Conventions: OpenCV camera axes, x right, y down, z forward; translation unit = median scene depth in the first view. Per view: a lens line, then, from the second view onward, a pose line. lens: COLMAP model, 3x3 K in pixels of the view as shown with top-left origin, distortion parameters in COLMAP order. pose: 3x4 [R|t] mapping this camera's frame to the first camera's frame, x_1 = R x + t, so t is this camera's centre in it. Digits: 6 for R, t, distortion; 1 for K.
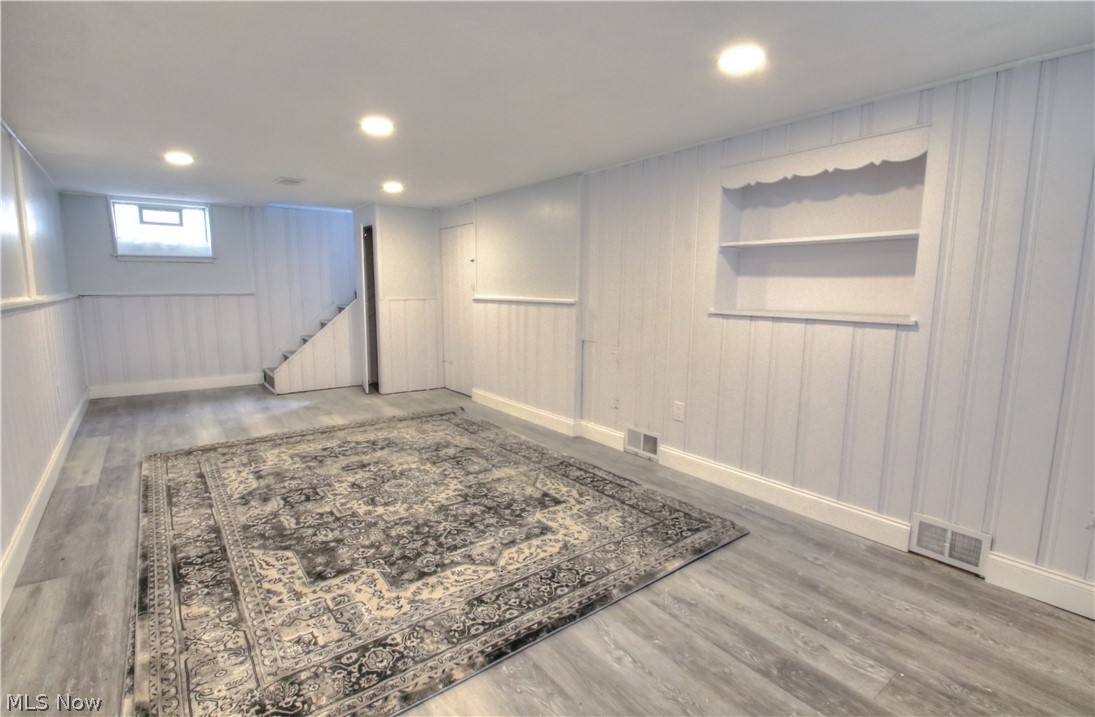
lens RADIAL K [[516.3, 0, 550.9], [0, 516.3, 356.5], [0, 0, 1]] dist [0.013562, -0.000526]
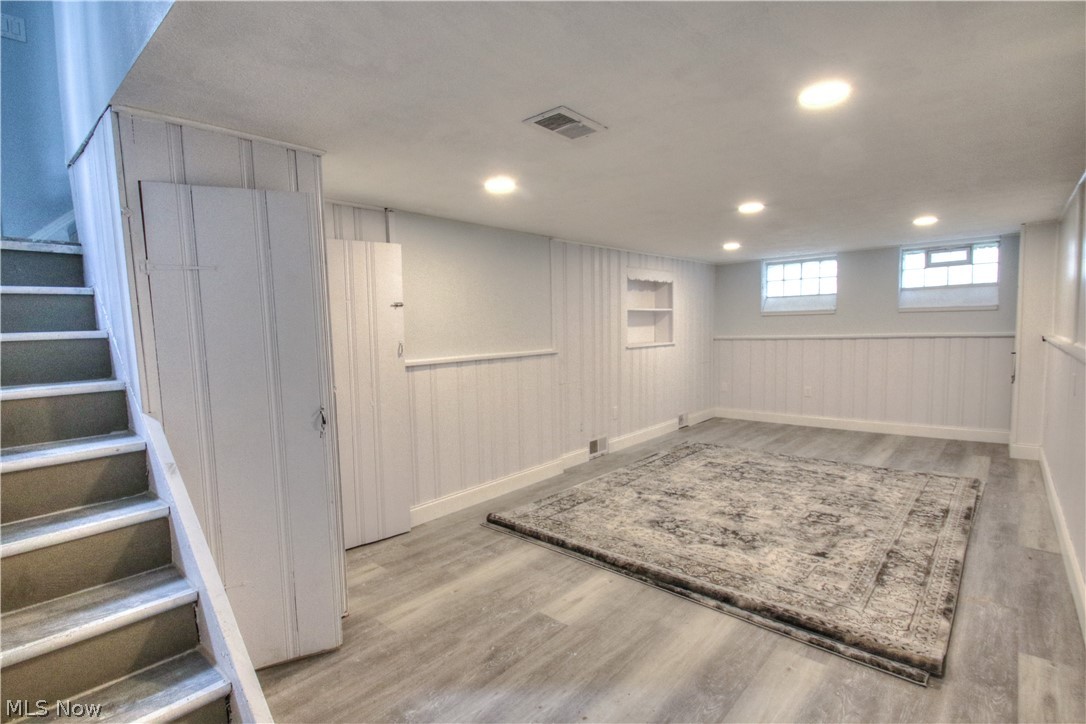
lens RADIAL K [[514.6, 0, 536.2], [0, 514.6, 367.3], [0, 0, 1]] dist [0.003162, -0.000609]
pose [[-0.173315, -0.081407, 0.981496, -1.463060], [0.159659, 0.981073, 0.109565, -0.282648], [-0.971839, 0.175693, -0.157037, 1.737585]]
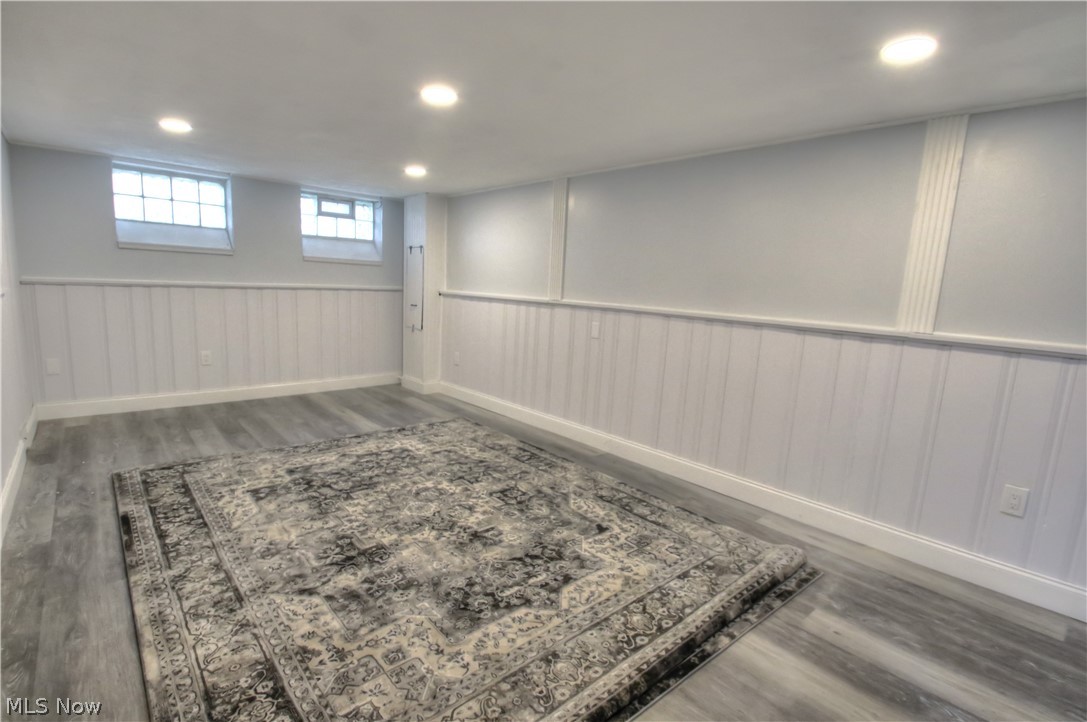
lens RADIAL K [[515.1, 0, 536.7], [0, 515.1, 366.3], [0, 0, 1]] dist [0.003162, -0.000609]
pose [[-0.997091, -0.047863, -0.059323, -0.458842], [-0.063156, 0.954518, 0.291388, -0.274712], [0.042678, 0.294286, -0.954764, 1.901992]]
